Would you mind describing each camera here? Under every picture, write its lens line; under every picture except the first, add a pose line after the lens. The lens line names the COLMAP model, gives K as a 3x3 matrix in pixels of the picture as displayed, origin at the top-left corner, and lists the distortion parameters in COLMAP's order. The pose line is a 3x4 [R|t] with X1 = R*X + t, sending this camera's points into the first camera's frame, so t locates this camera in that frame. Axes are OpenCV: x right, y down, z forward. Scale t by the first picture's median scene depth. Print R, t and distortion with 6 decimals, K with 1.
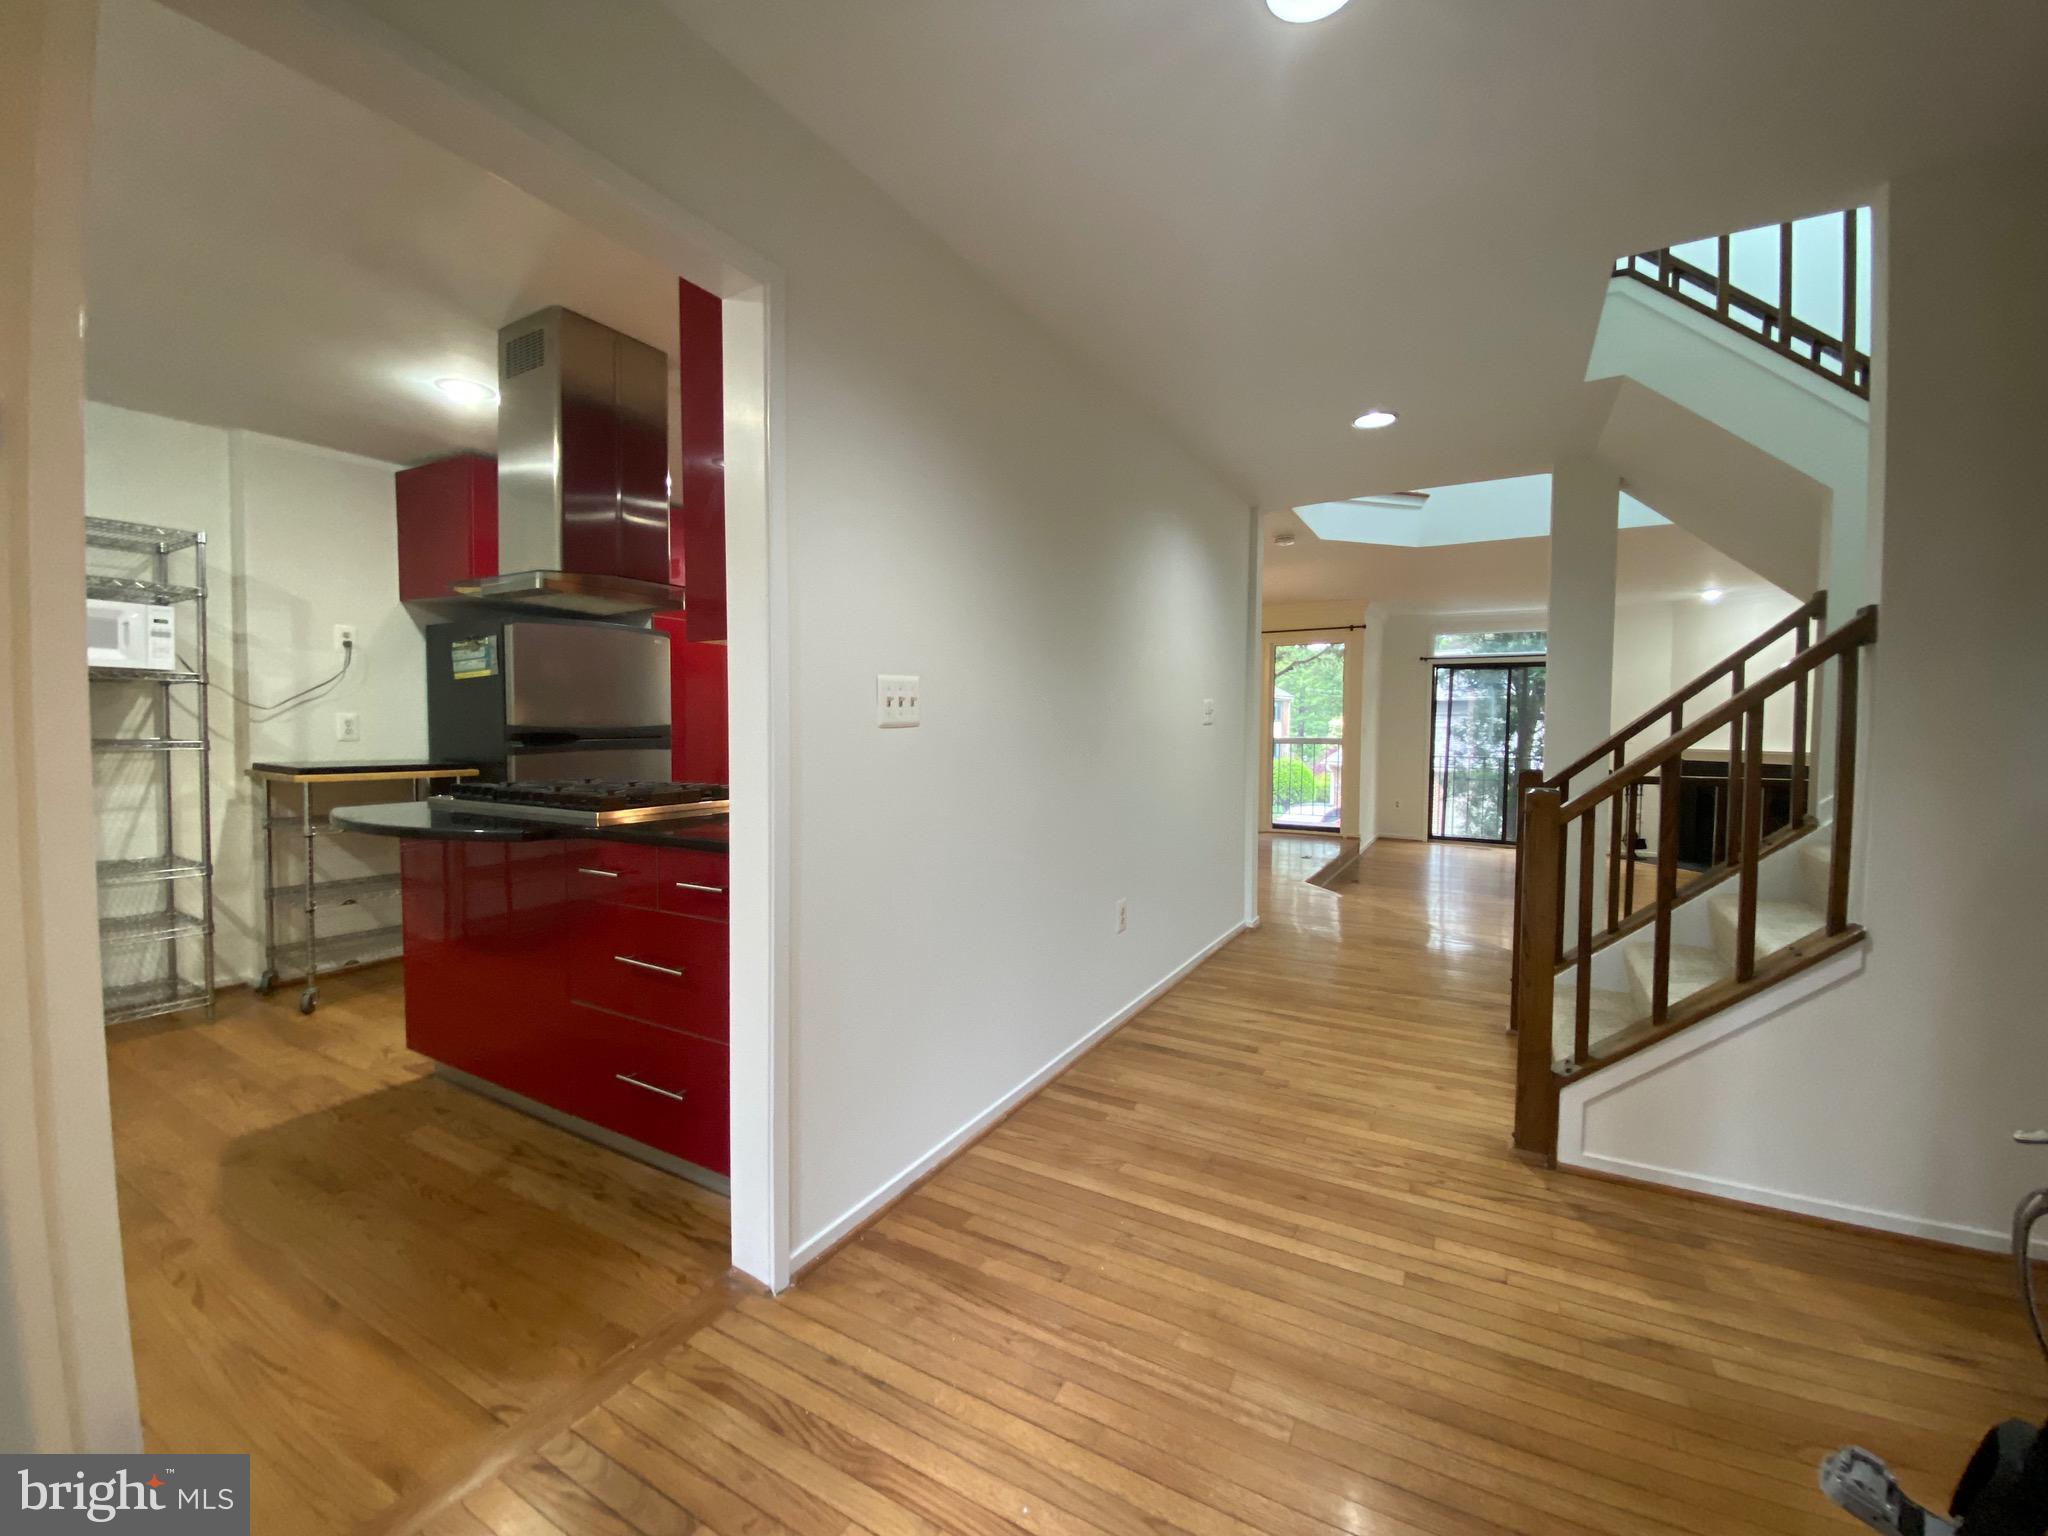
lens RADIAL K [[836.2, 0, 1024.0], [0, 836.2, 768.0], [0, 0, 1]] dist [0.000416, 0.000025]
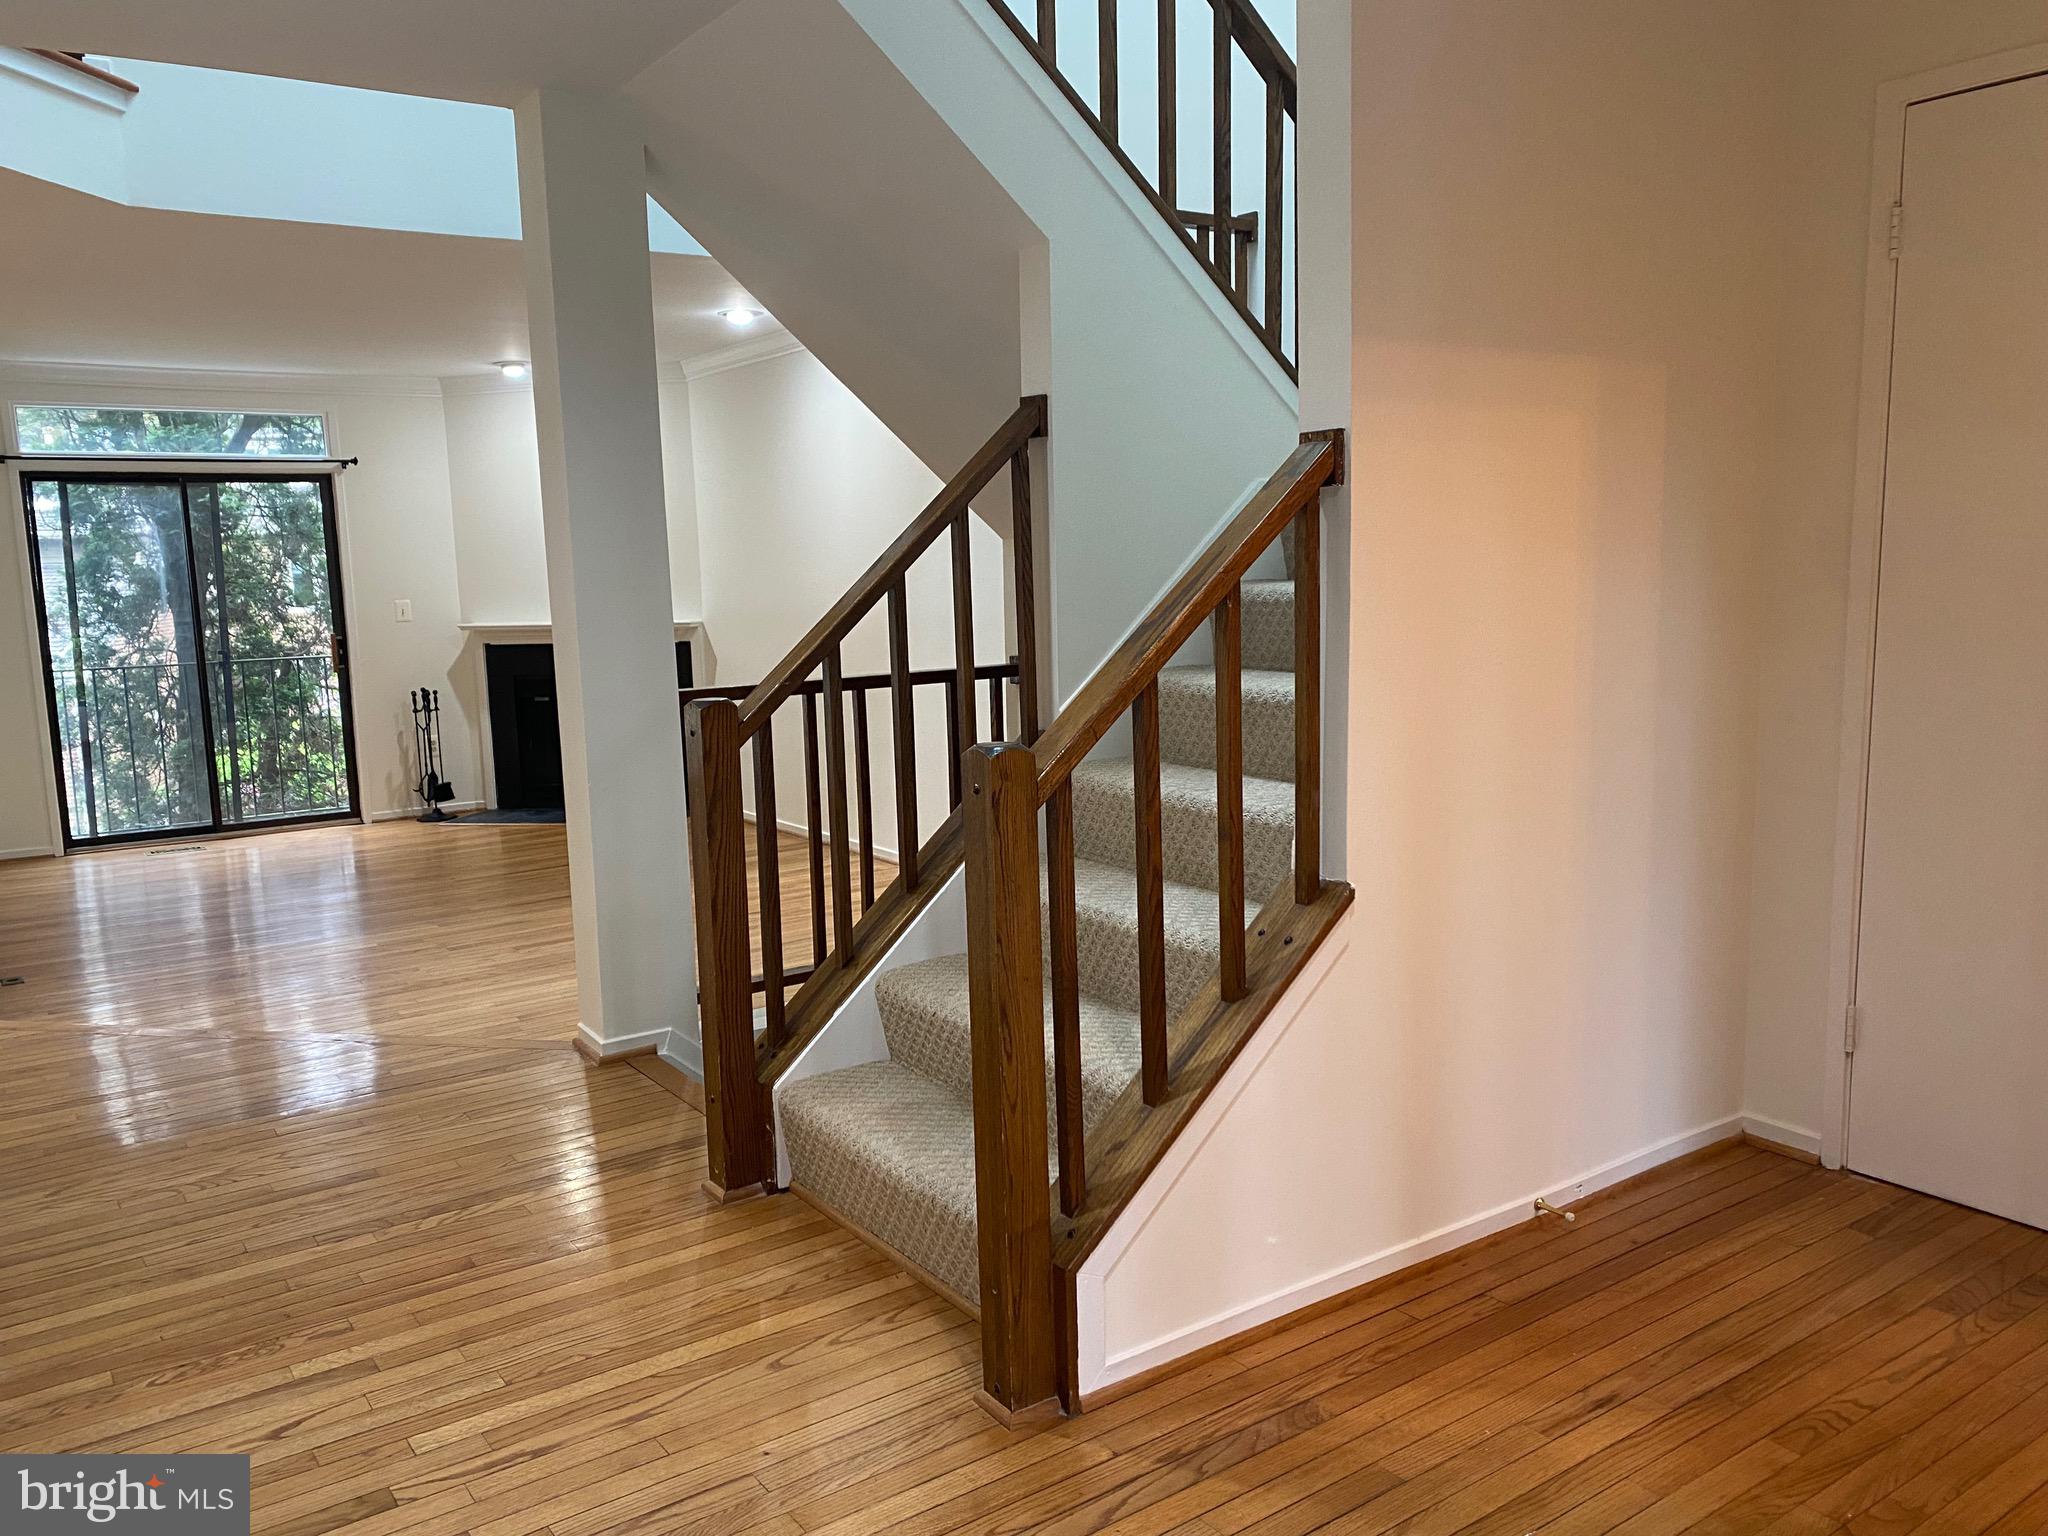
lens RADIAL K [[1538.6, 0, 1024.0], [0, 1538.6, 768.0], [0, 0, 1]] dist [0.132729, -0.202949]
pose [[0.430491, -0.139482, 0.891752, -0.167030], [0.081110, 0.989968, 0.115688, -0.047834], [-0.898943, 0.022528, 0.437486, 0.359036]]
